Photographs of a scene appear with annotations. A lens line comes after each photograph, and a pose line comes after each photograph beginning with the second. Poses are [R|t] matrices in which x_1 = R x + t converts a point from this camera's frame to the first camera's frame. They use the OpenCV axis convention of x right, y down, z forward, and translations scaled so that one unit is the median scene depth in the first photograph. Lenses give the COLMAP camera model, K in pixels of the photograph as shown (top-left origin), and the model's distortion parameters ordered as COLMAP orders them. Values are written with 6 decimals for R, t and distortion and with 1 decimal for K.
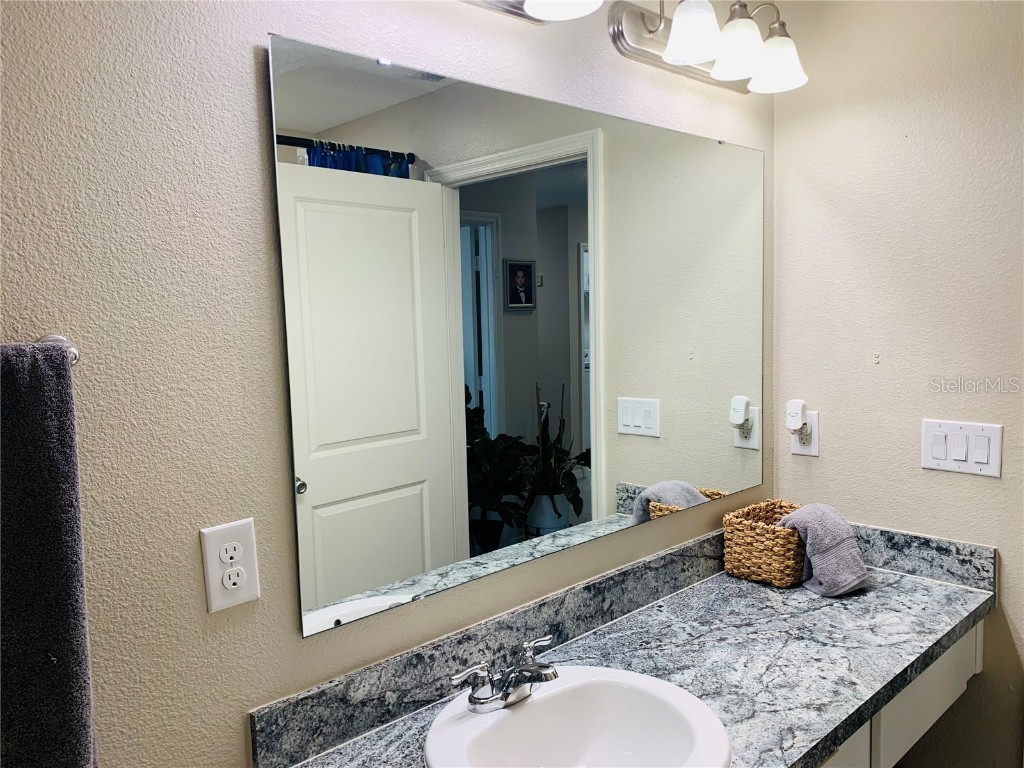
lens RADIAL K [[784.6, 0, 518.0], [0, 784.6, 379.4], [0, 0, 1]] dist [0.039518, -0.037728]
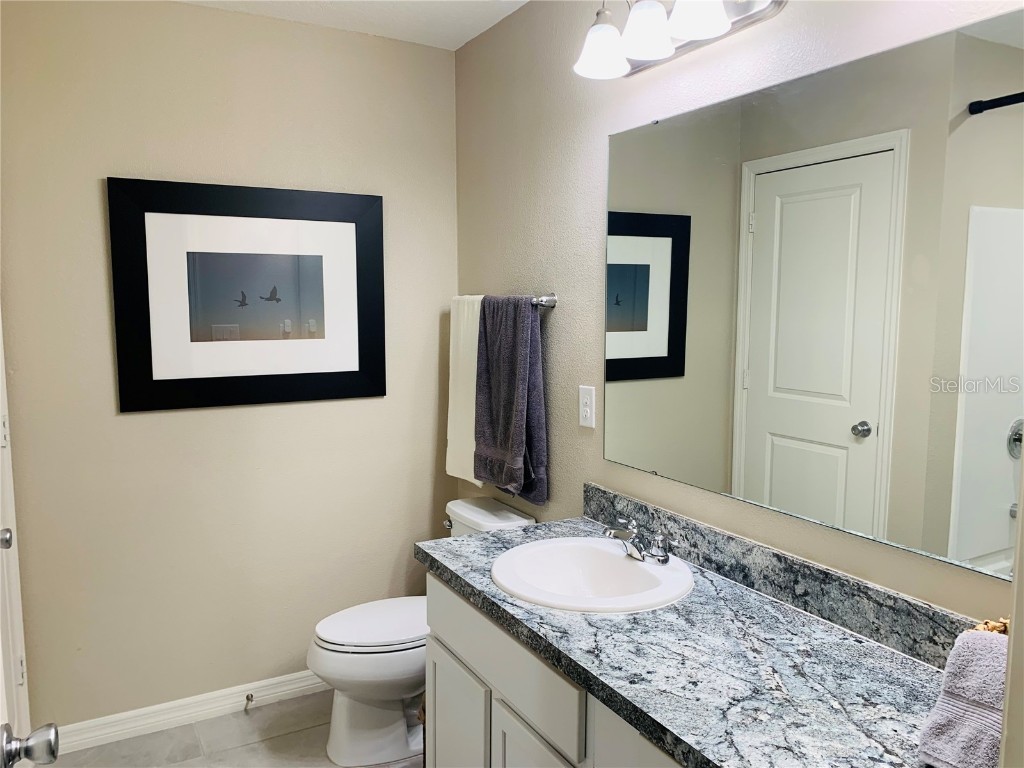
lens RADIAL K [[784.6, 0, 518.4], [0, 784.6, 384.6], [0, 0, 1]] dist [0.039518, -0.037728]
pose [[-0.247585, 0.138458, -0.958922, 1.147976], [-0.070532, 0.984534, 0.160367, -0.095177], [0.966295, 0.107339, -0.233990, 0.916825]]
